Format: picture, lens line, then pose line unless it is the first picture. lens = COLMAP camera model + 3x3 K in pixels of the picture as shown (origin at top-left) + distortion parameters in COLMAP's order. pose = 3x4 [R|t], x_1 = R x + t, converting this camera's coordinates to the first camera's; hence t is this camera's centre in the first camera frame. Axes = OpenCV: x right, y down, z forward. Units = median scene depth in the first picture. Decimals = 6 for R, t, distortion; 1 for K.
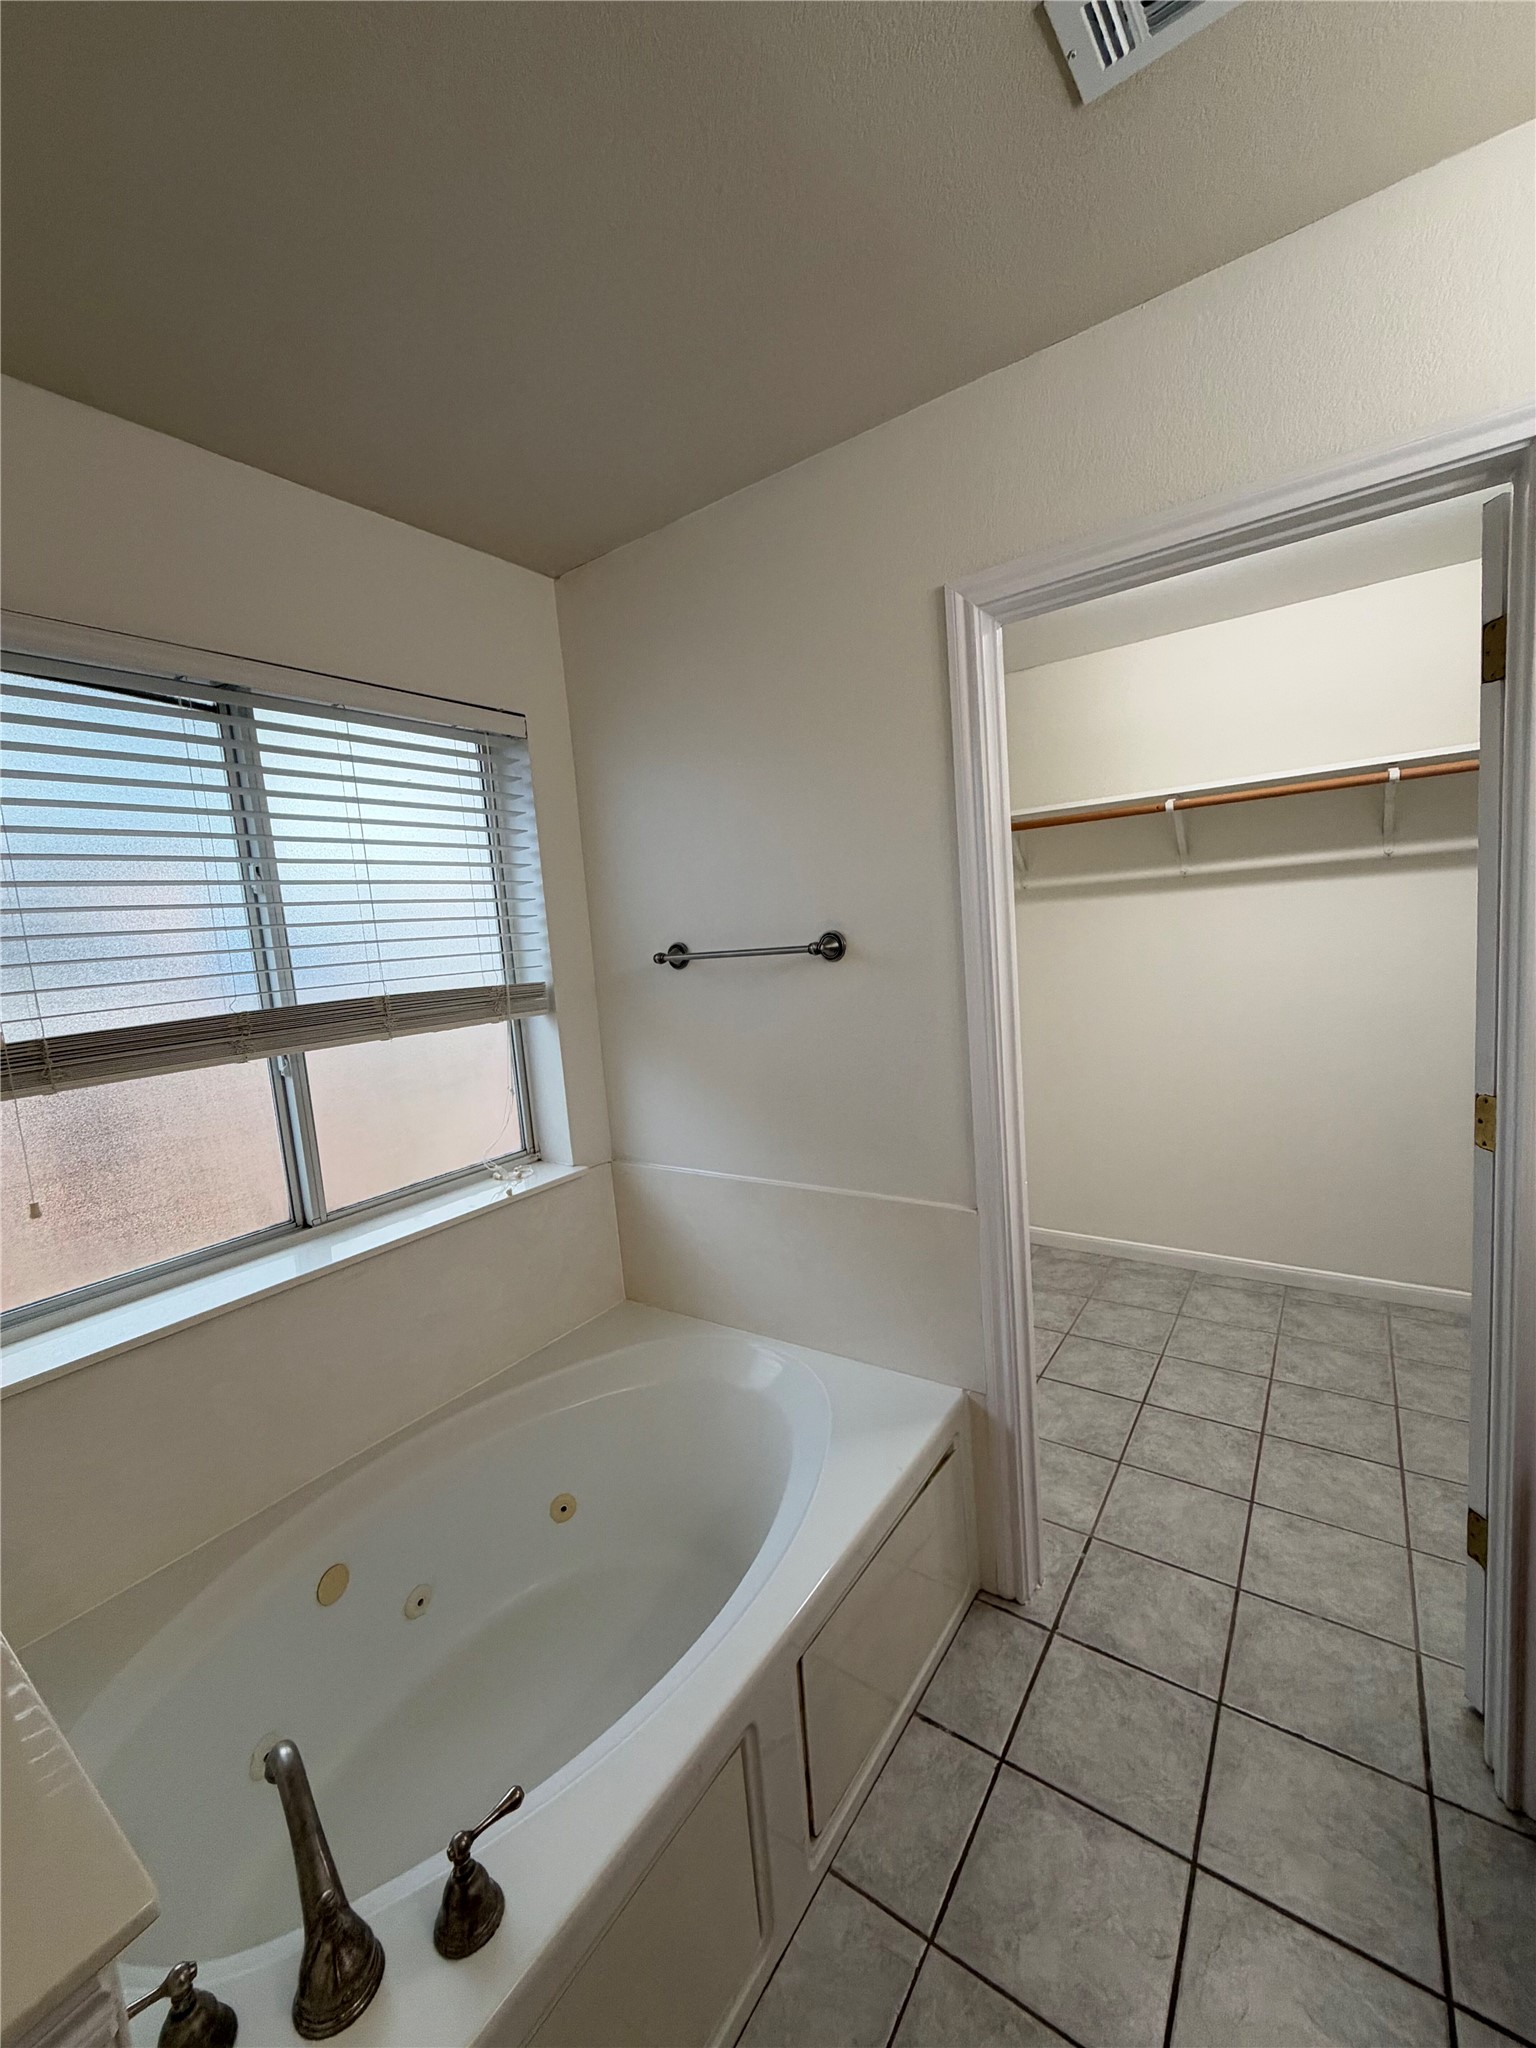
lens RADIAL K [[817.8, 0, 768.8], [0, 817.8, 1015.7], [0, 0, 1]] dist [-0.000892, 0.000898]
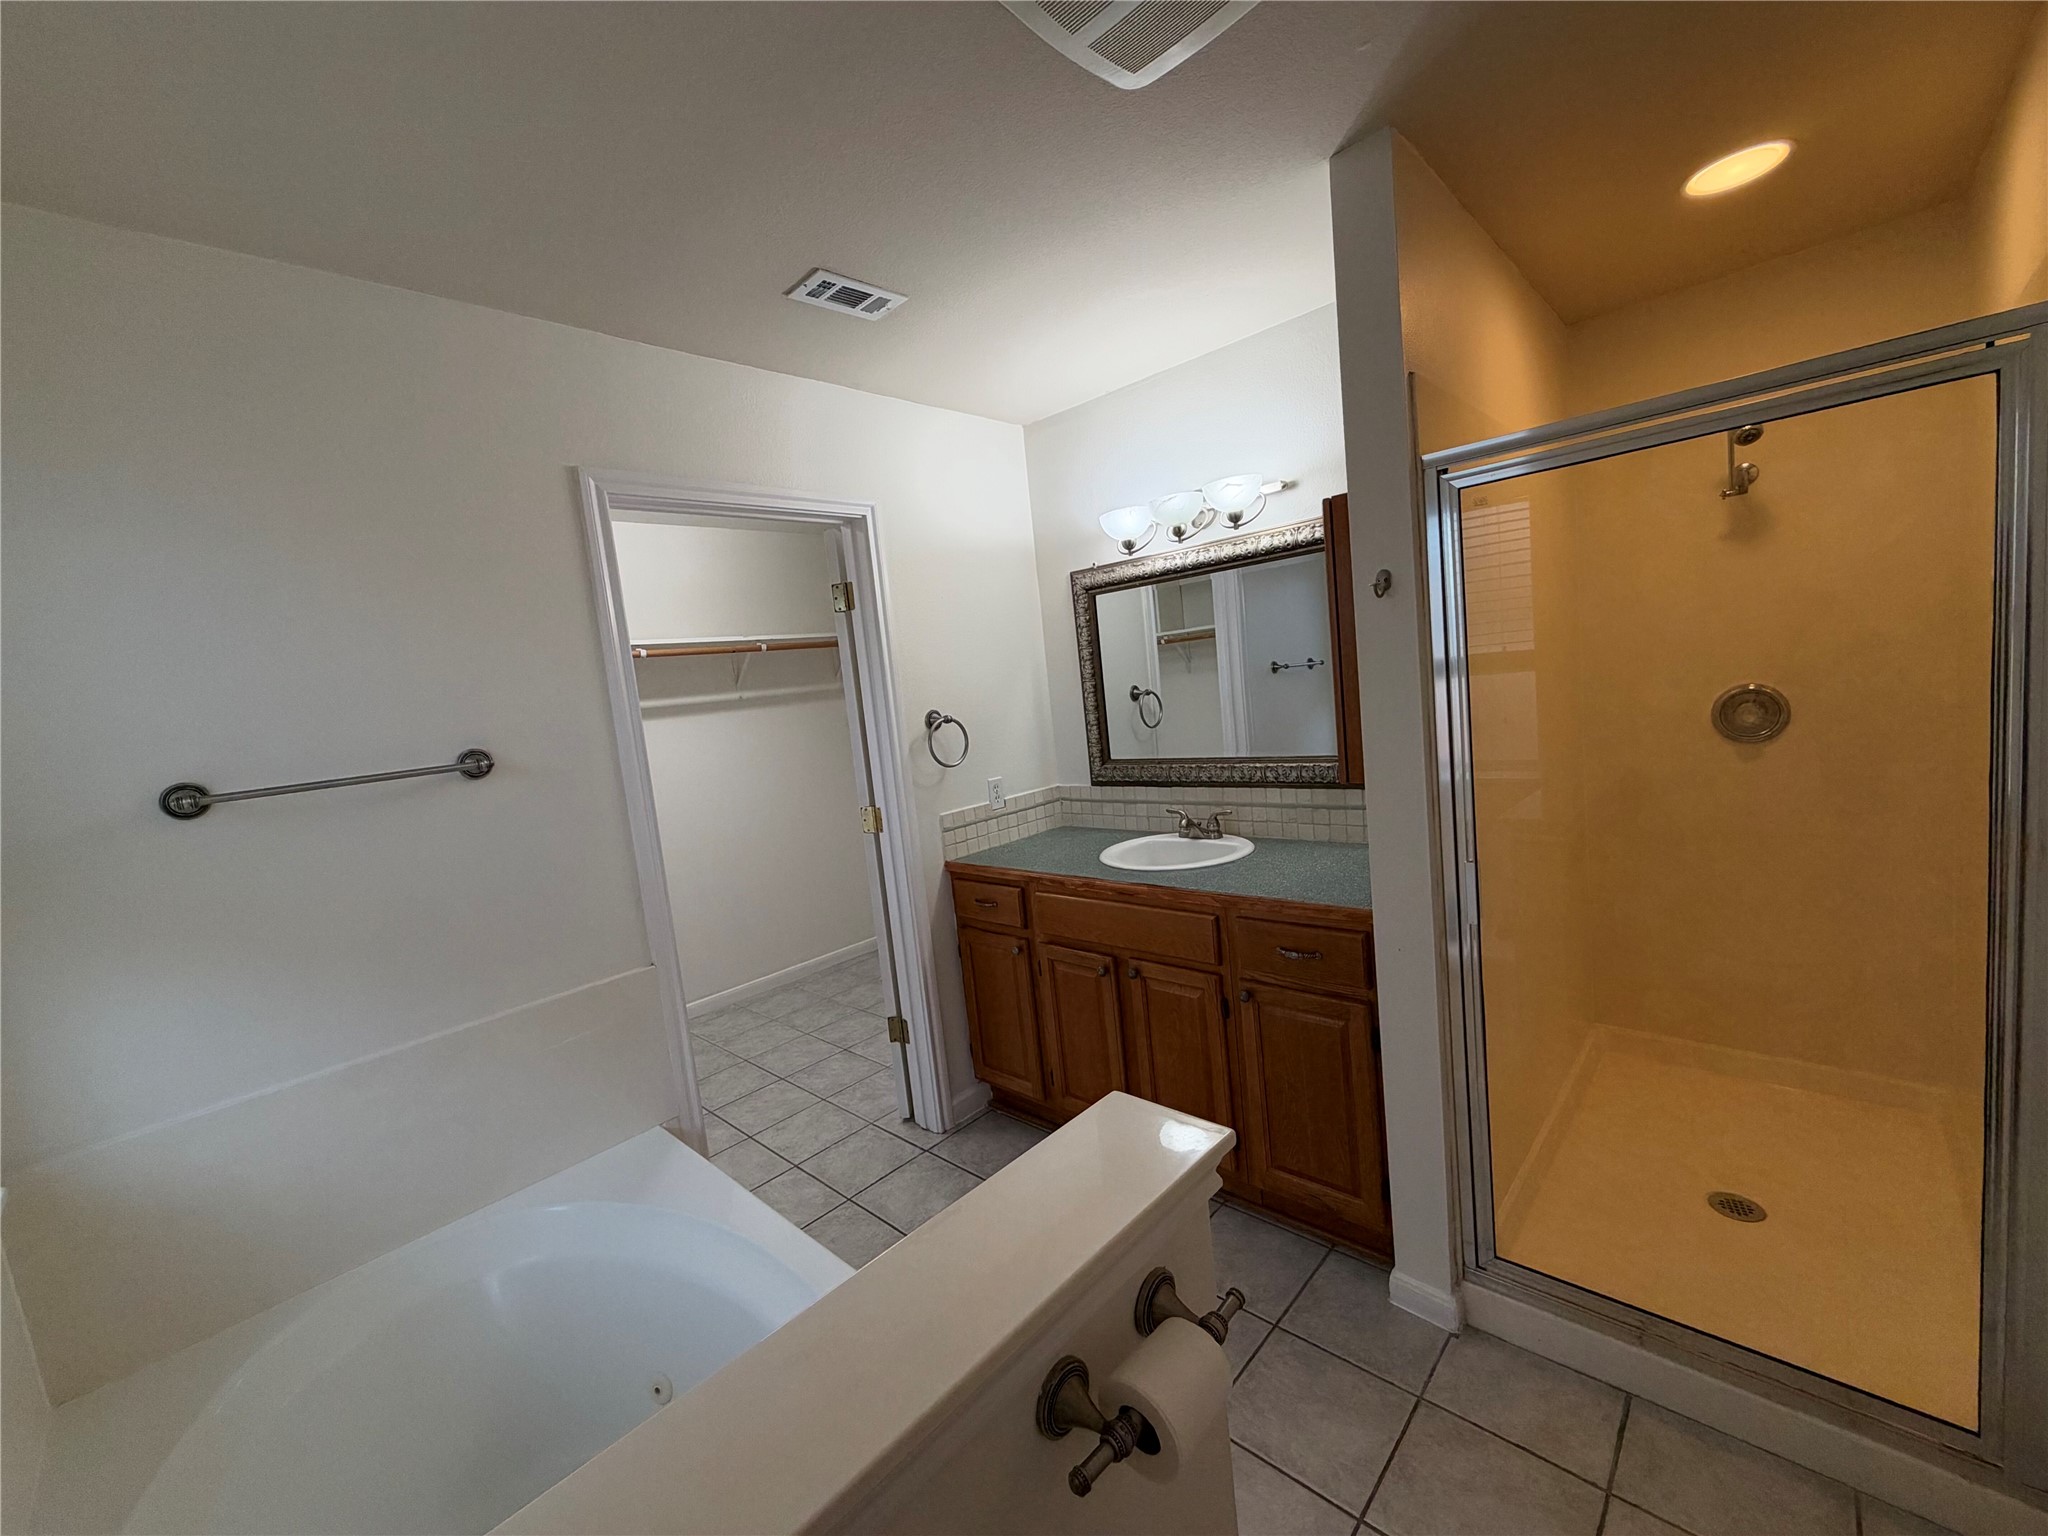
lens RADIAL K [[817.8, 0, 1014.2], [0, 817.8, 766.5], [0, 0, 1]] dist [-0.000892, 0.000898]
pose [[0.160054, -0.036882, 0.986419, -0.724309], [0.199796, 0.979829, 0.004217, 0.040816], [-0.966677, 0.196407, 0.164195, 0.182919]]
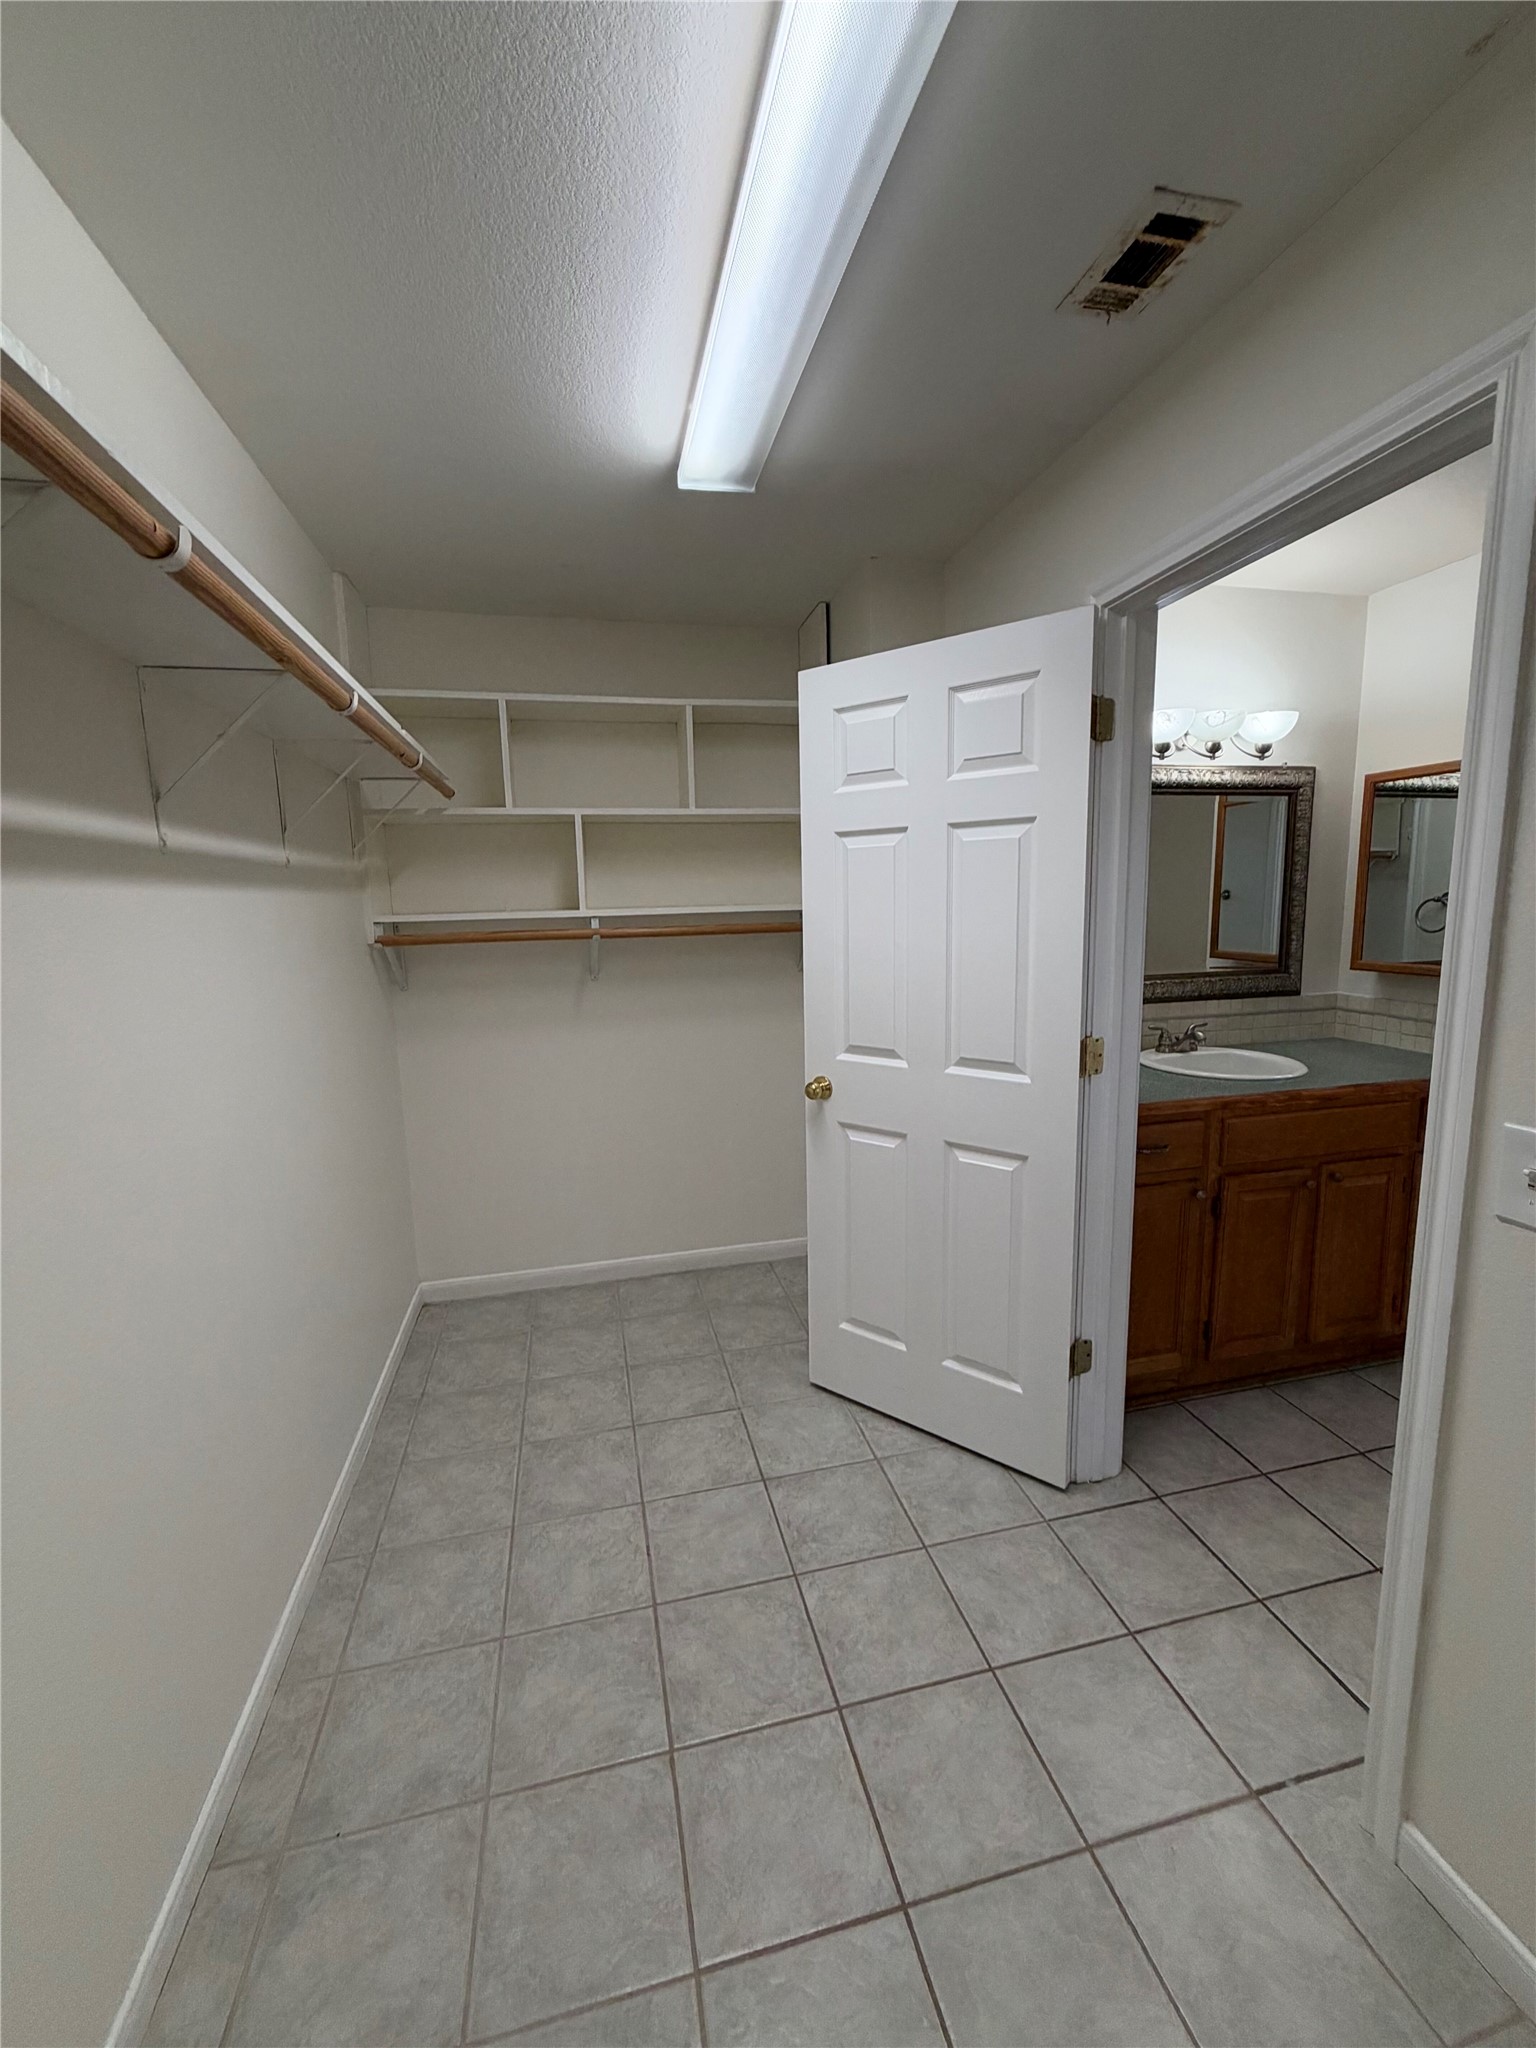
lens RADIAL K [[817.8, 0, 765.7], [0, 817.8, 1013.6], [0, 0, 1]] dist [-0.000892, 0.000898]
pose [[-0.745631, -0.000785, 0.666359, 0.231446], [0.149973, 0.974146, 0.168962, -0.172017], [-0.649263, 0.225919, -0.726235, 1.541541]]
